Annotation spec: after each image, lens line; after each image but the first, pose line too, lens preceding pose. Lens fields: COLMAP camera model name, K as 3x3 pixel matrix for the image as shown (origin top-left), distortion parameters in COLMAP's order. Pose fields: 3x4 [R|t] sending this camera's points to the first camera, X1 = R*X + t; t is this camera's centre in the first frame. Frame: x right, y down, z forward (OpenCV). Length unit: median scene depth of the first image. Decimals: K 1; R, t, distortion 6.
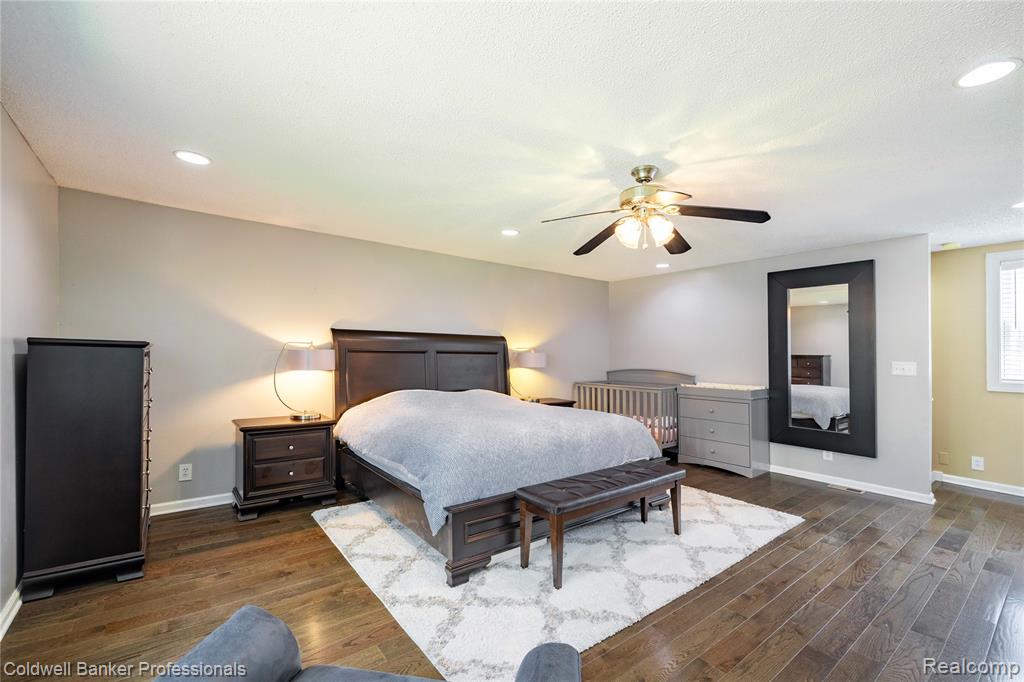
lens RADIAL K [[437.8, 0, 509.6], [0, 437.8, 346.0], [0, 0, 1]] dist [-0.001326, 0.000100]
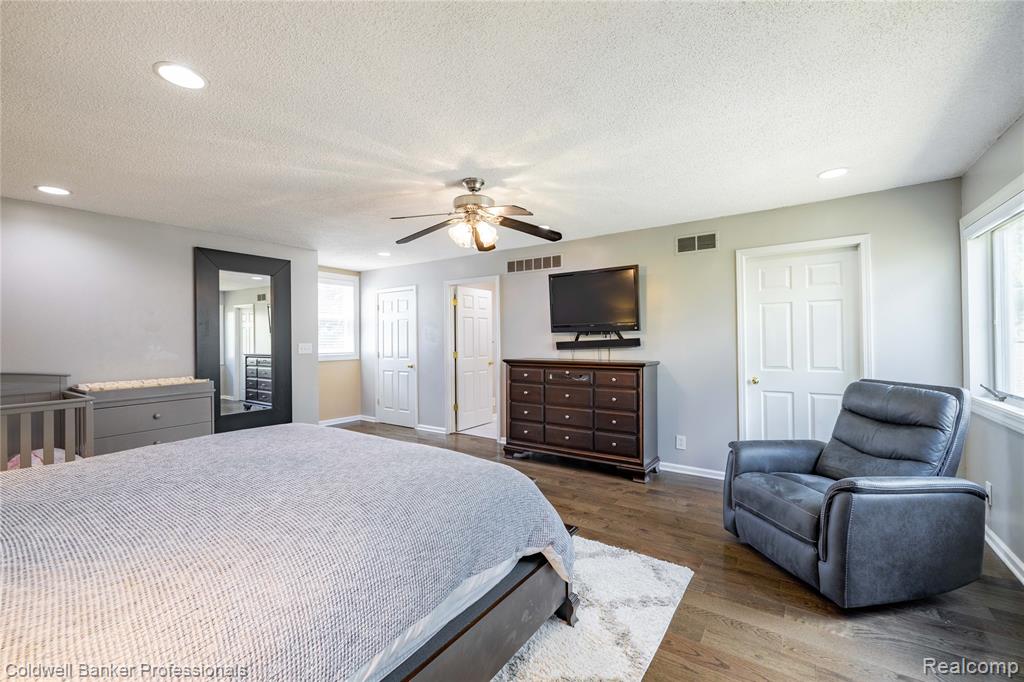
lens RADIAL K [[419.1, 0, 516.3], [0, 419.1, 329.3], [0, 0, 1]] dist [0.001125, 0.000159]
pose [[-0.310927, 0.006345, 0.950413, -0.732115], [-0.011183, 0.999884, -0.010334, -0.000089], [-0.950368, -0.013842, -0.310820, 1.156737]]
